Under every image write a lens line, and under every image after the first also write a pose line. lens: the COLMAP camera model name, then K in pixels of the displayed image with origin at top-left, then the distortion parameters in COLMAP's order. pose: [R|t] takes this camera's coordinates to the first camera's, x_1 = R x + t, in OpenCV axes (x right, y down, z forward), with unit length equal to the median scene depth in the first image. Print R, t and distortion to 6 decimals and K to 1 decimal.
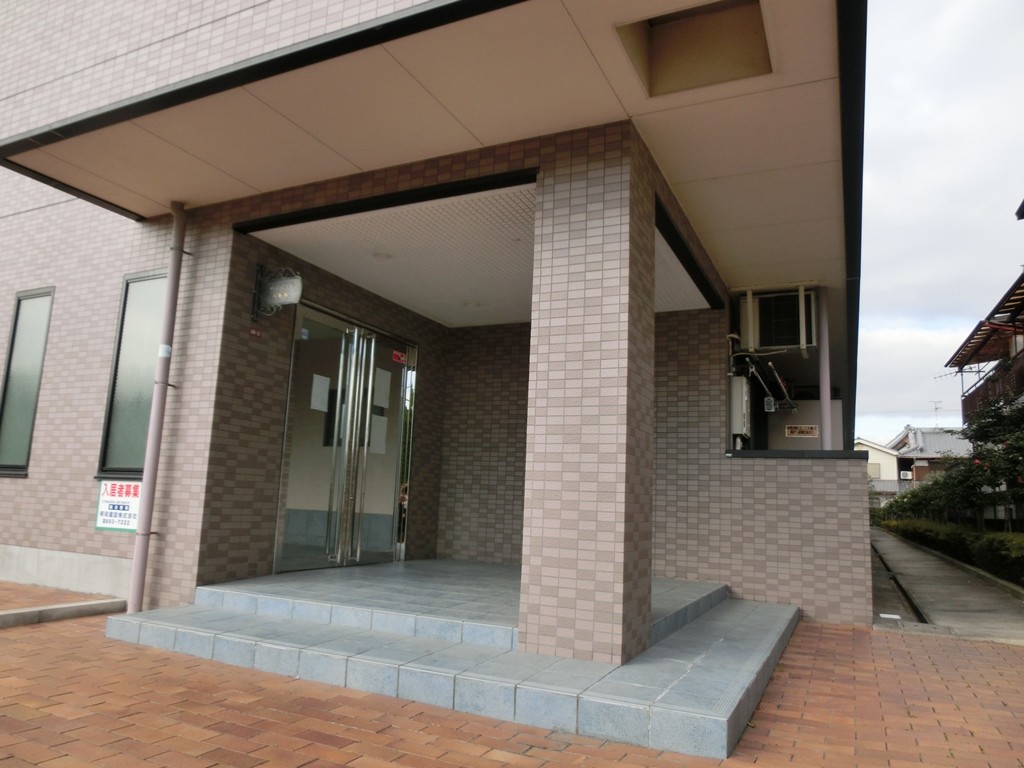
lens RADIAL K [[708.7, 0, 514.8], [0, 708.7, 388.8], [0, 0, 1]] dist [-0.049645, 0.029413]
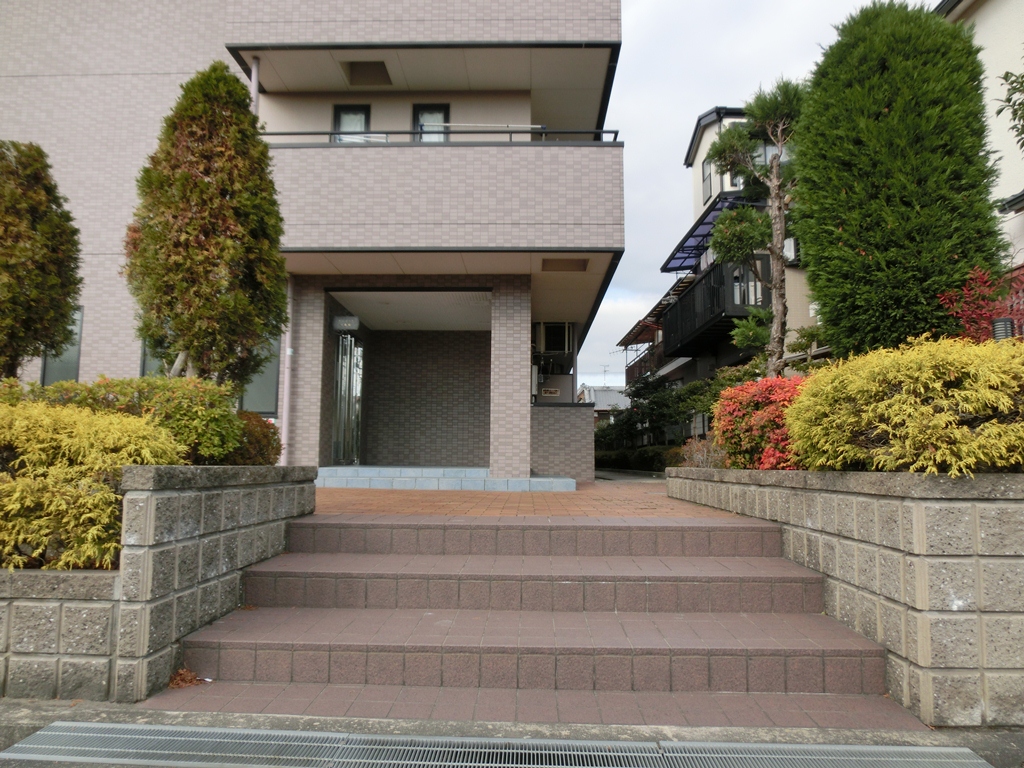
lens RADIAL K [[708.7, 0, 514.8], [0, 708.7, 388.8], [0, 0, 1]] dist [-0.049645, 0.029413]
pose [[0.912193, 0.009038, 0.409661, -0.755140], [-0.035882, 0.997678, 0.057889, -0.089688], [-0.408186, -0.067505, 0.910399, -1.088175]]
